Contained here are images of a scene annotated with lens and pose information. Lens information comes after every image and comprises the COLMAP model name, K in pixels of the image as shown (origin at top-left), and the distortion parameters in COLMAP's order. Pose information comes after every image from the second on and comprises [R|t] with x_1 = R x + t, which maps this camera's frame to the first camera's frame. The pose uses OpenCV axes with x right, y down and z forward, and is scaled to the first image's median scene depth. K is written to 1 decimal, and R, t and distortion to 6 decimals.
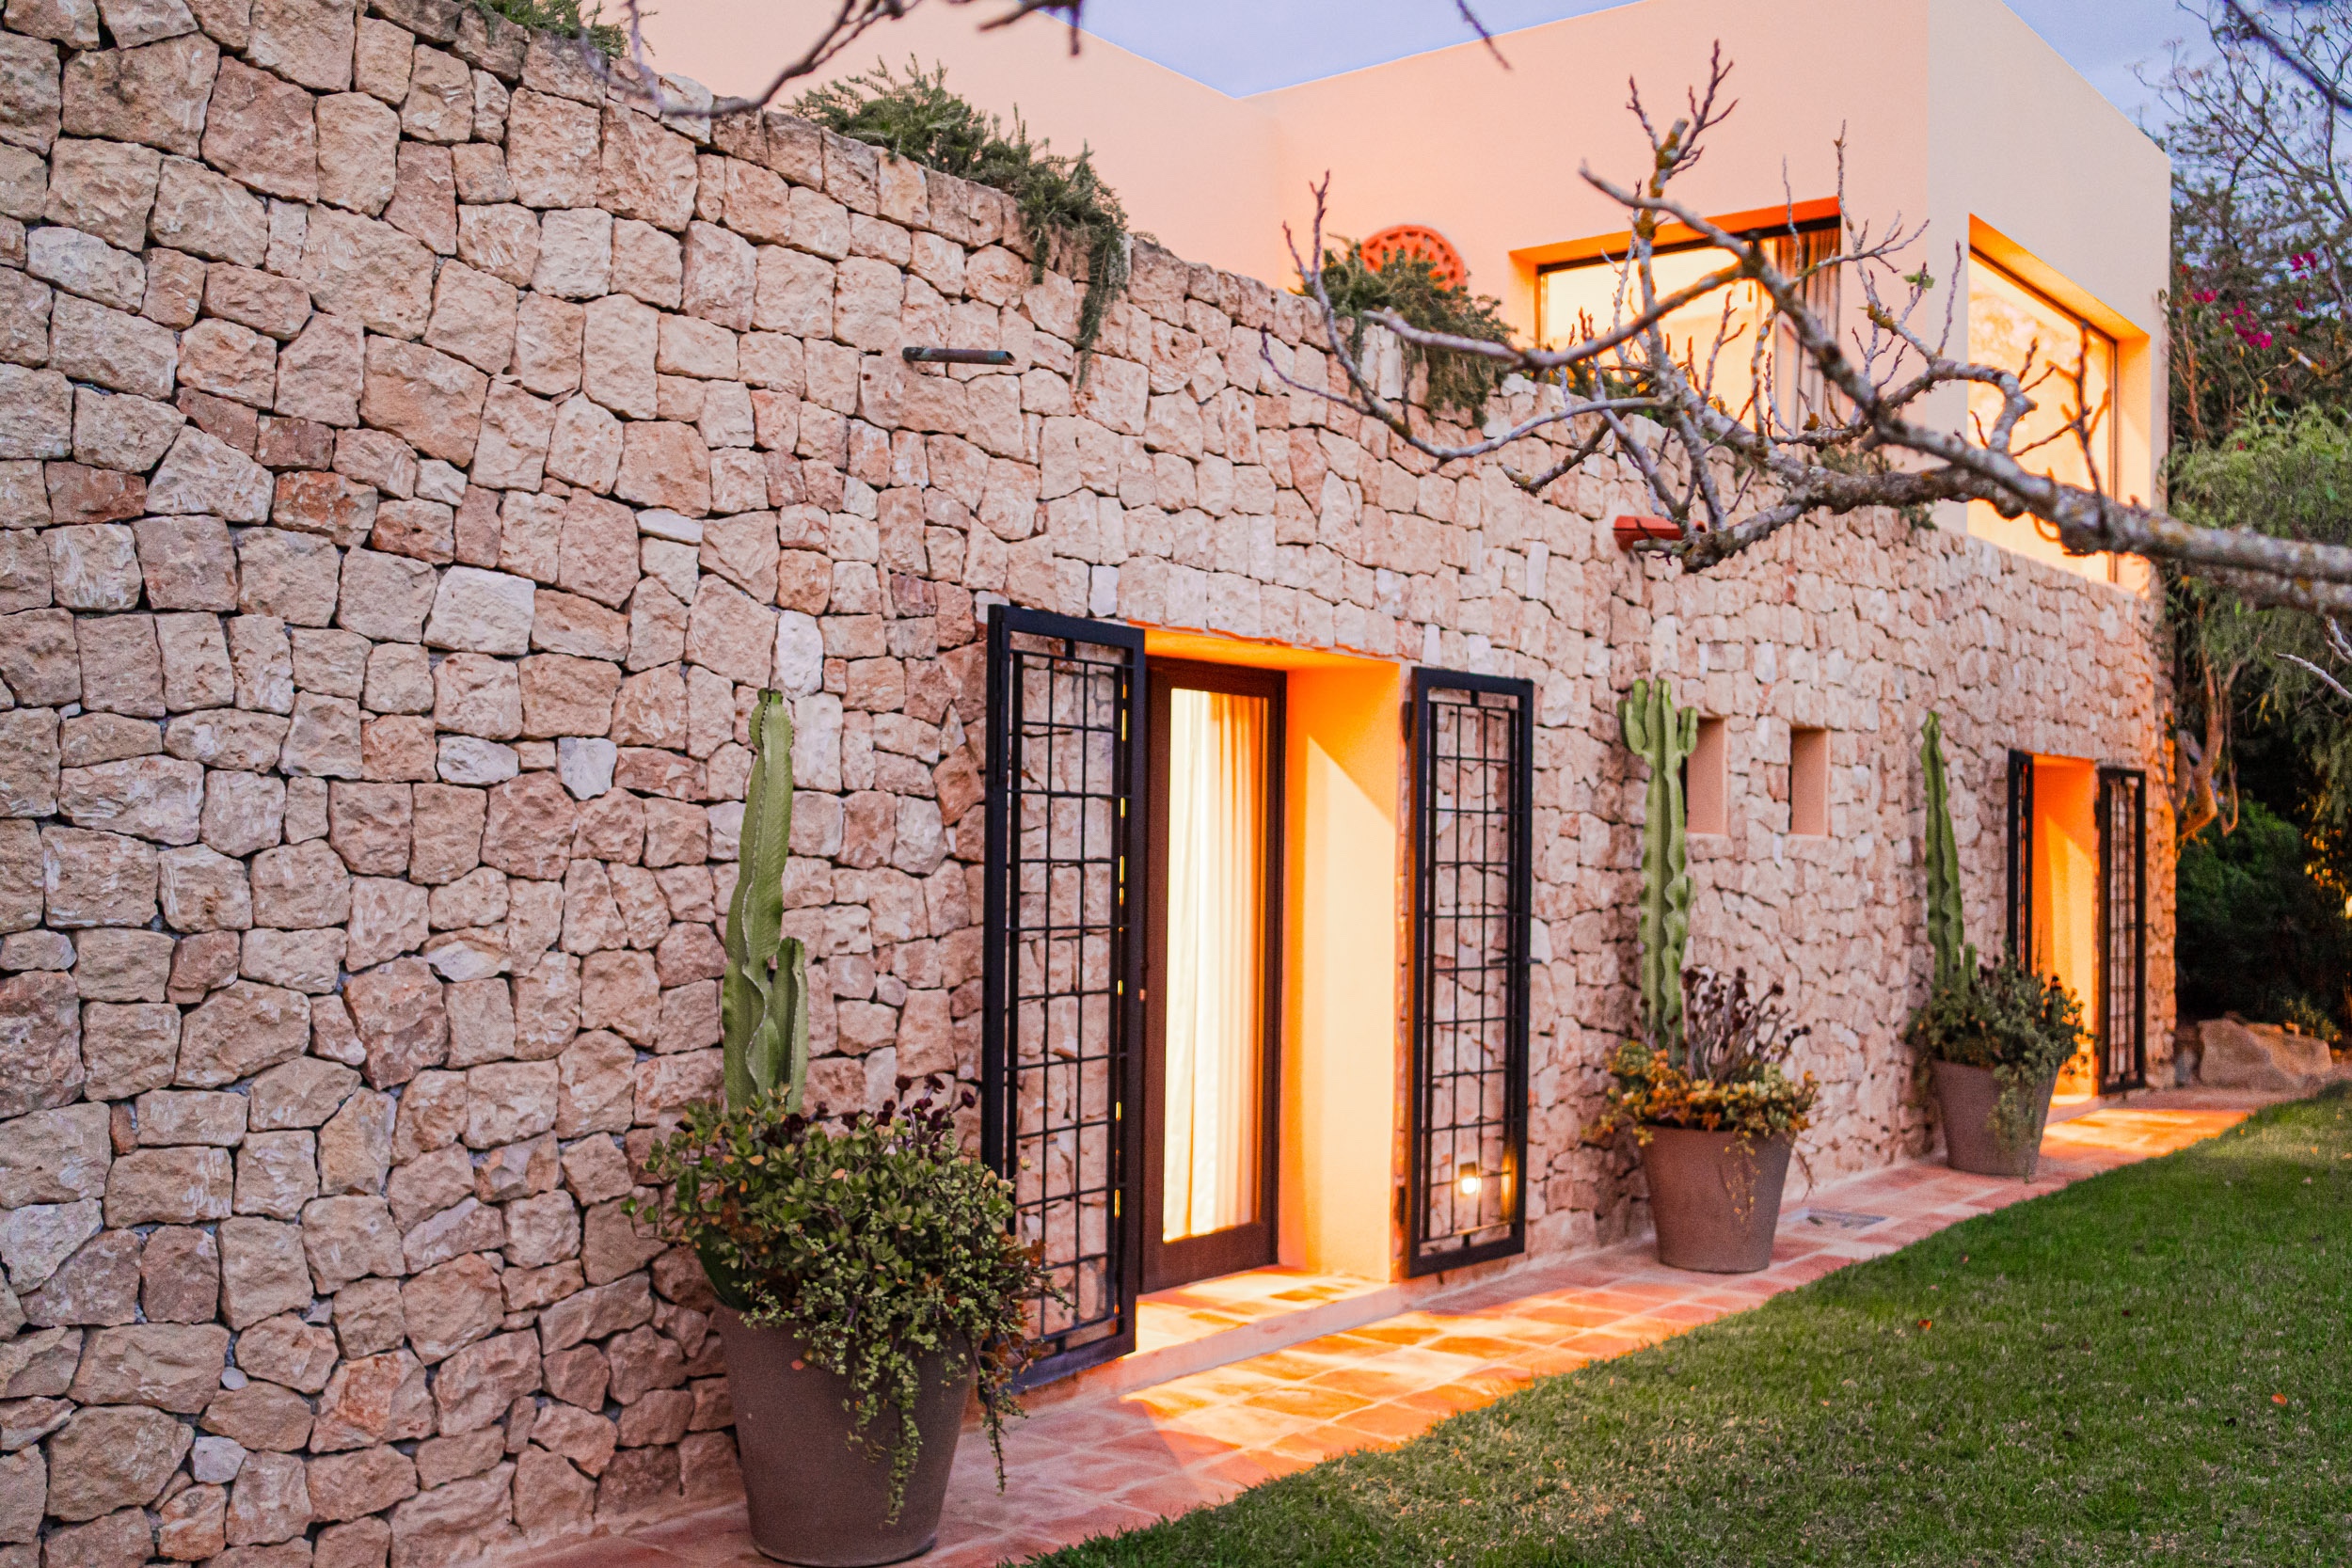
lens RADIAL K [[2260.7, 0, 1203.4], [0, 2260.7, 785.5], [0, 0, 1]] dist [-0.009258, 0.001830]
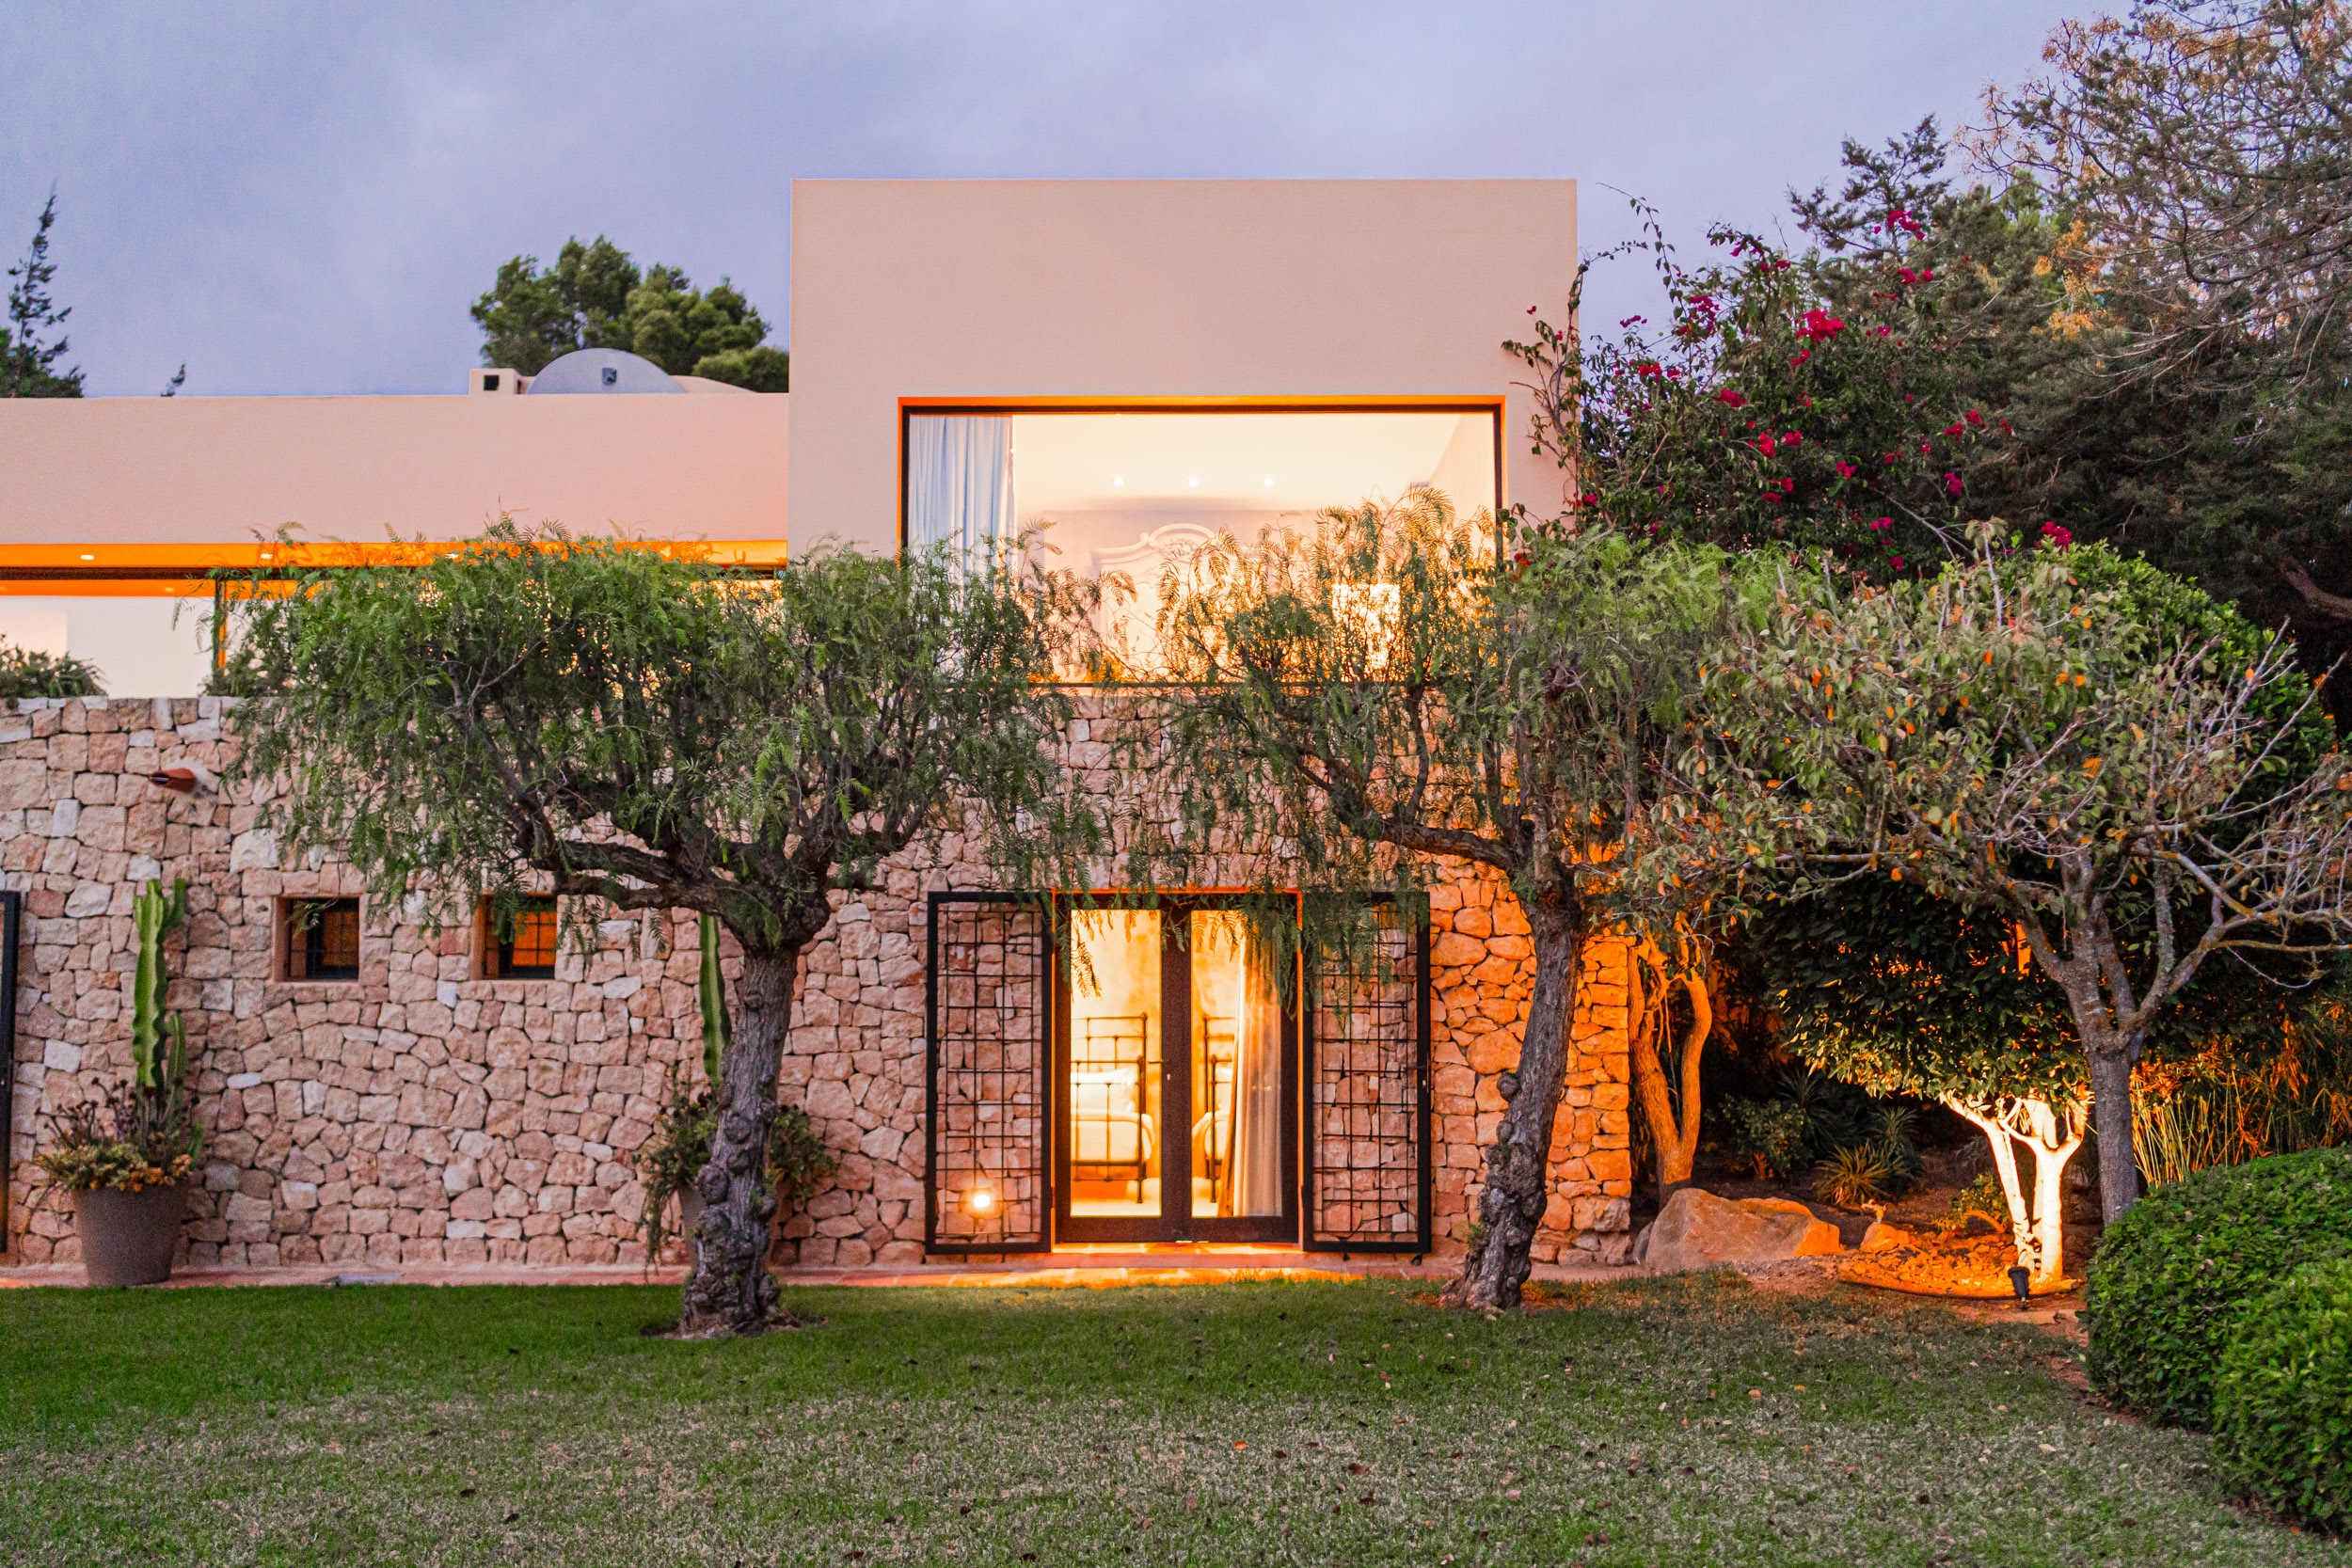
lens RADIAL K [[2230.6, 0, 1122.8], [0, 2230.6, 804.7], [0, 0, 1]] dist [-0.004671, -0.012540]
pose [[0.609471, -0.078439, -0.788918, 2.478163], [0.034022, 0.996765, -0.072821, 0.044524], [0.792078, 0.017541, 0.610168, 0.877608]]
